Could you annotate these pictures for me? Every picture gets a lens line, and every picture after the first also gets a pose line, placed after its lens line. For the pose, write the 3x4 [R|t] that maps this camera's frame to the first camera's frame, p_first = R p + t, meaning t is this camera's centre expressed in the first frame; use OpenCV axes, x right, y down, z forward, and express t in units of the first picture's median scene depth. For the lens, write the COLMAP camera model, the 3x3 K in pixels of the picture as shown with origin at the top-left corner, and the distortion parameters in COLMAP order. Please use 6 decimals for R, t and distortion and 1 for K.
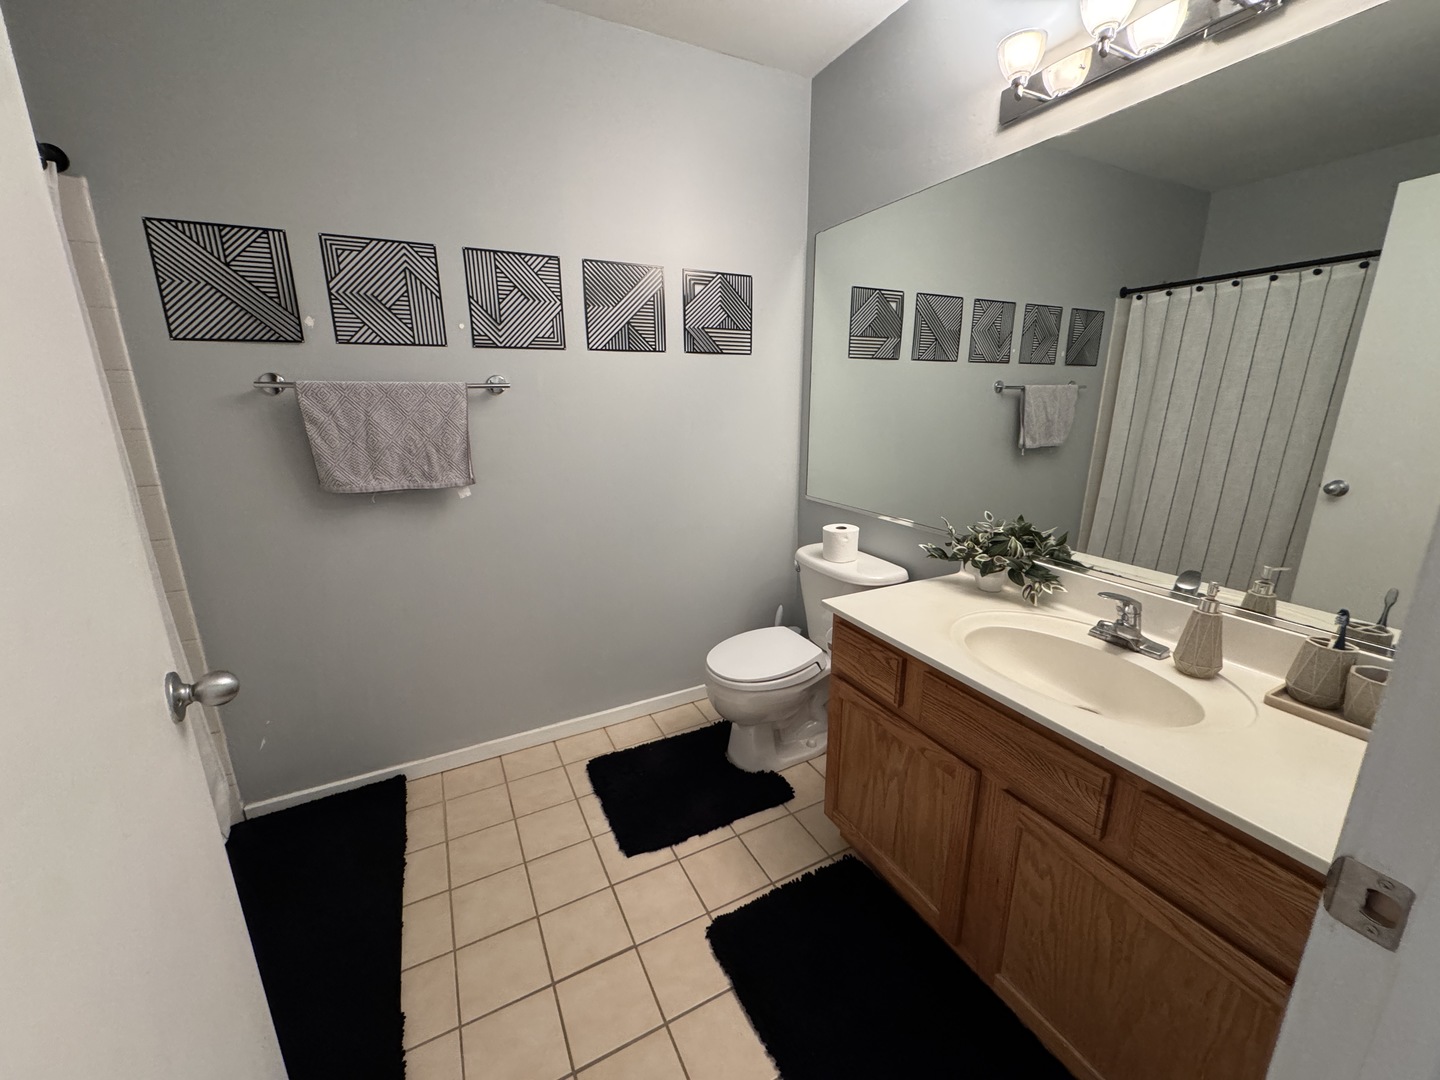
lens RADIAL K [[573.7, 0, 727.2], [0, 573.7, 543.1], [0, 0, 1]] dist [-0.001814, -0.000155]
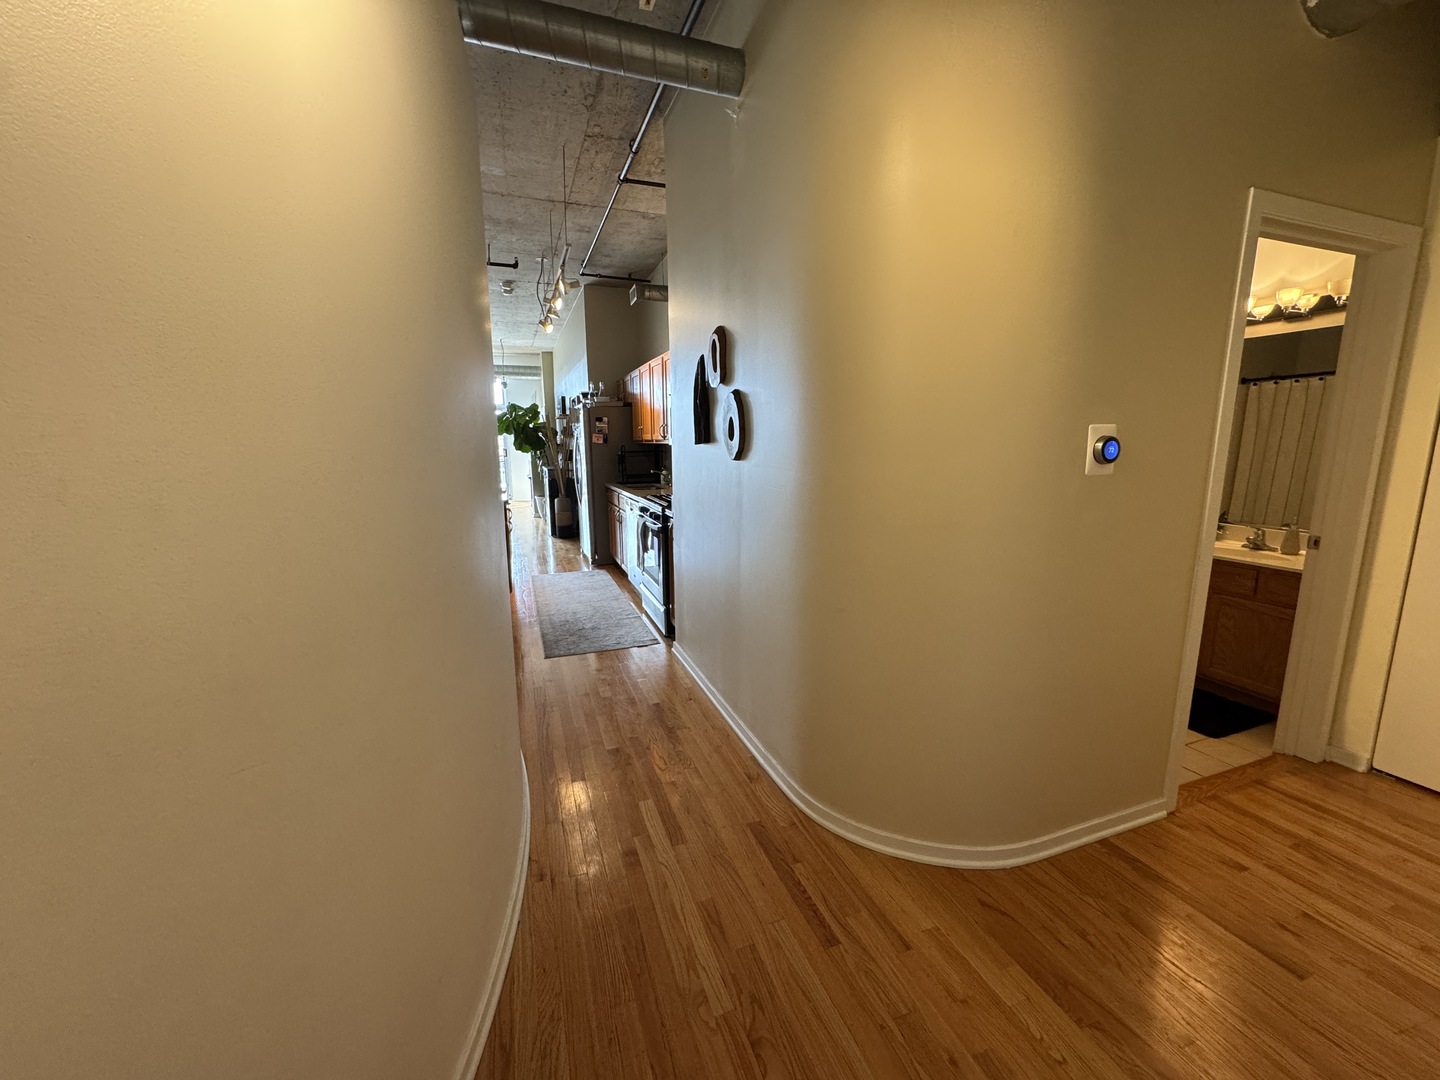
lens RADIAL K [[573.7, 0, 720.9], [0, 573.7, 541.6], [0, 0, 1]] dist [-0.001814, -0.000155]
pose [[0.991327, 0.028685, -0.128247, -0.556929], [-0.039637, 0.995704, -0.083679, 0.202997], [0.125296, 0.088036, 0.988206, -0.747939]]
